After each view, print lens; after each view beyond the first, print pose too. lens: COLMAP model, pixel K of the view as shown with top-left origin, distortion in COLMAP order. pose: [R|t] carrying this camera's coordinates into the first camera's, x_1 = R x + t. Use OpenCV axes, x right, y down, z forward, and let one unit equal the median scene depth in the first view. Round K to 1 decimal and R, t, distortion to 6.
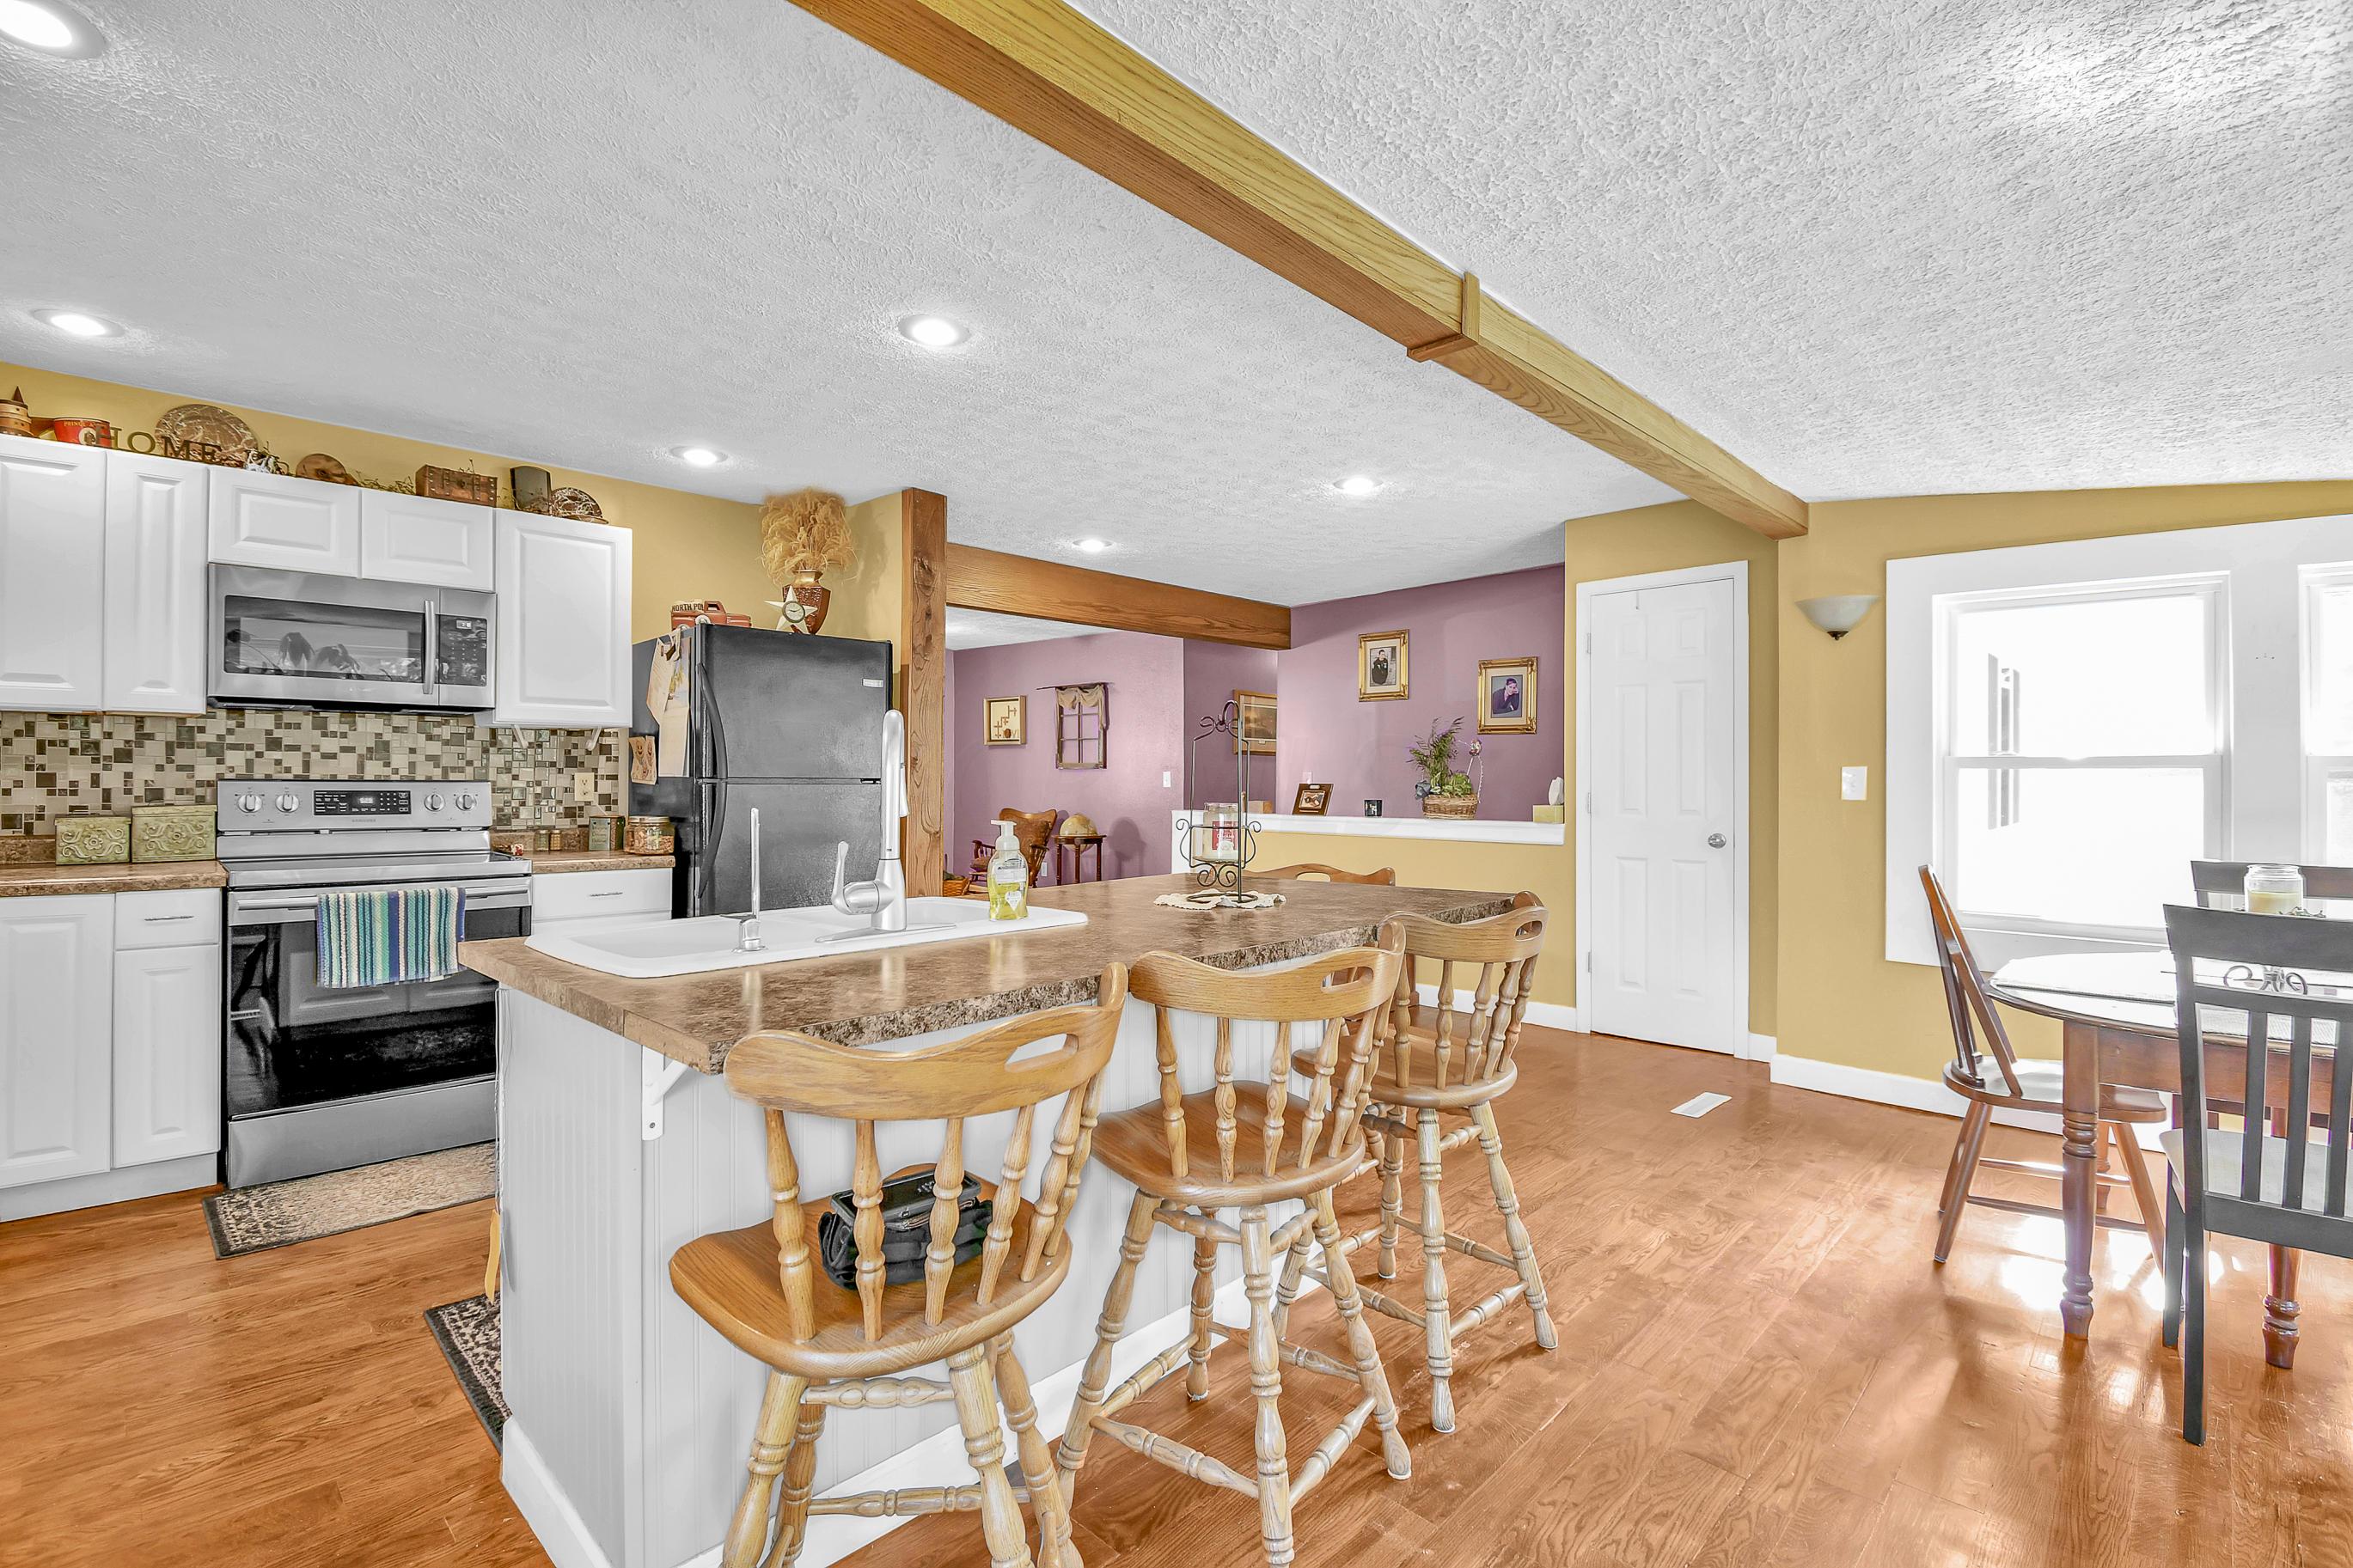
lens RADIAL K [[1063.8, 0, 1166.5], [0, 1063.8, 779.4], [0, 0, 1]] dist [-0.013802, -0.009817]
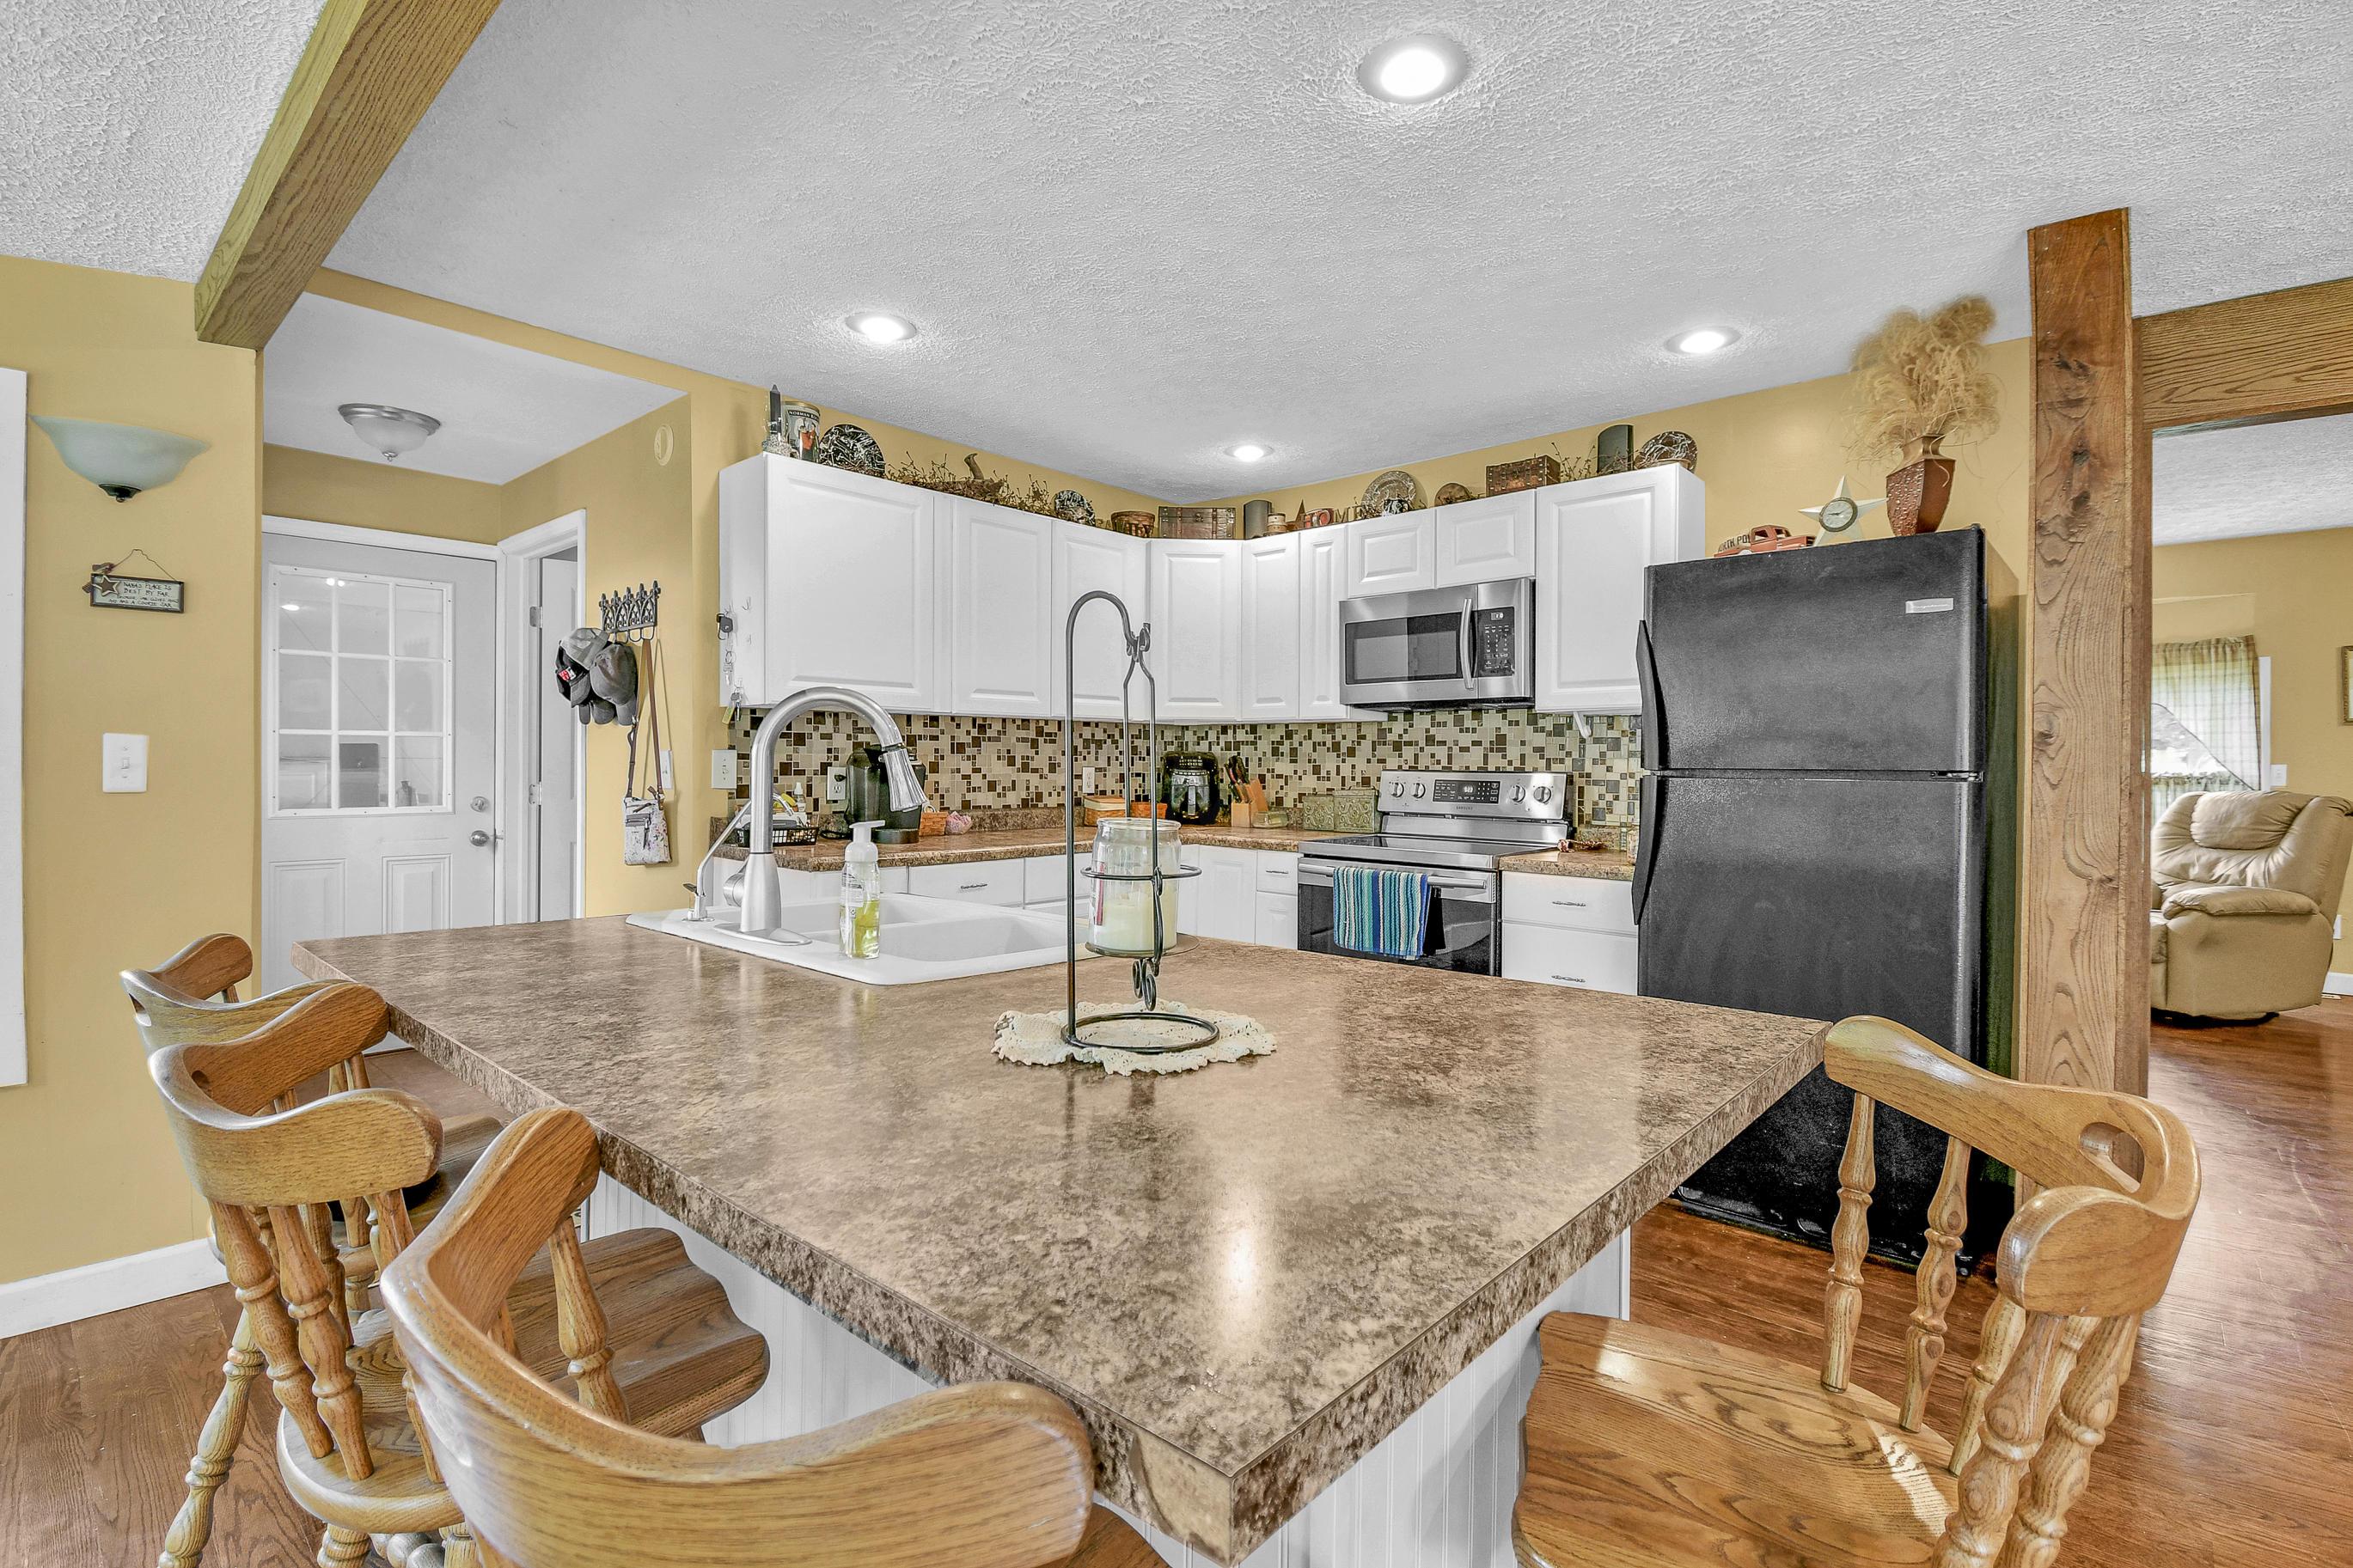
lens RADIAL K [[1063.8, 0, 1170.4], [0, 1063.8, 782.6], [0, 0, 1]] dist [-0.013802, -0.009817]
pose [[0.022497, 0.013914, -0.999650, 0.337819], [-0.004080, 0.999896, 0.013825, -0.001347], [0.999739, 0.003767, 0.022551, 0.670628]]
